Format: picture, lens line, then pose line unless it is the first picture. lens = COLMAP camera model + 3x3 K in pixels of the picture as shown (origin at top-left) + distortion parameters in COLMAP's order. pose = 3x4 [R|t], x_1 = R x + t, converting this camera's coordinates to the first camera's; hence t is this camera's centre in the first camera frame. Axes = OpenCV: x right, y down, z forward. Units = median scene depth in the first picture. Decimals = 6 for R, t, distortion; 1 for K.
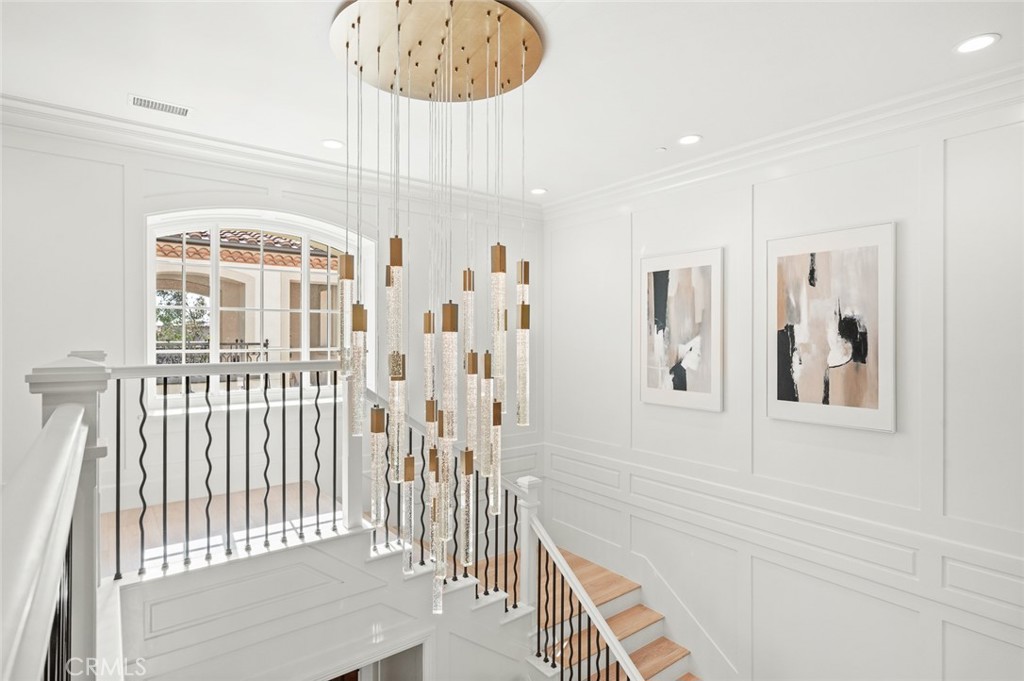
lens RADIAL K [[528.0, 0, 510.3], [0, 528.0, 335.0], [0, 0, 1]] dist [-0.001916, 0.000148]
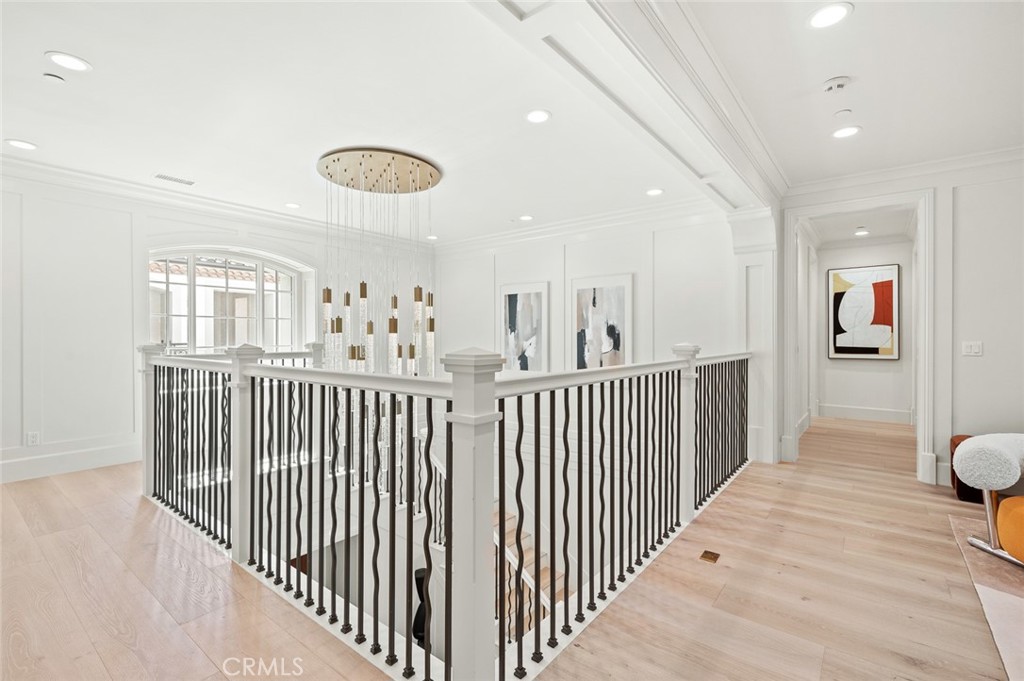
lens RADIAL K [[461.2, 0, 515.1], [0, 461.2, 337.0], [0, 0, 1]] dist [-0.001266, -0.000020]
pose [[0.968928, -0.002931, 0.247324, -0.048357], [0.002481, 0.999995, 0.002132, 0.002325], [-0.247329, -0.001452, 0.968931, -0.343033]]
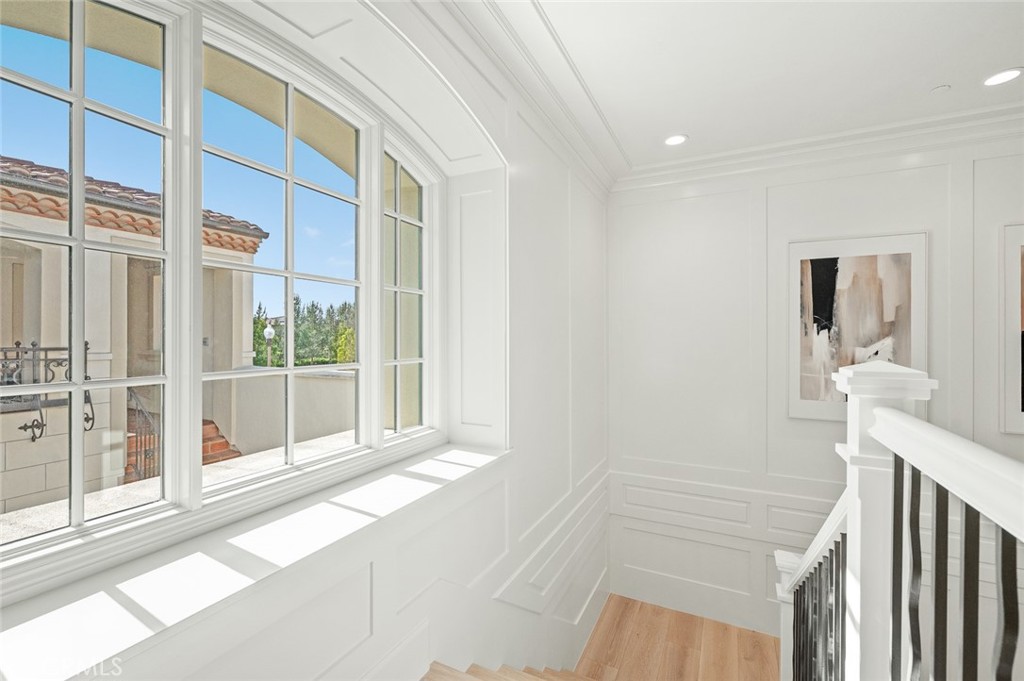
lens RADIAL K [[441.1, 0, 510.1], [0, 441.1, 337.6], [0, 0, 1]] dist [-0.000706, 0.000293]
pose [[0.900522, 0.000659, 0.434811, -0.487304], [-0.002419, 0.999991, 0.003495, 0.001371], [-0.434804, -0.004199, 0.900515, 0.630674]]
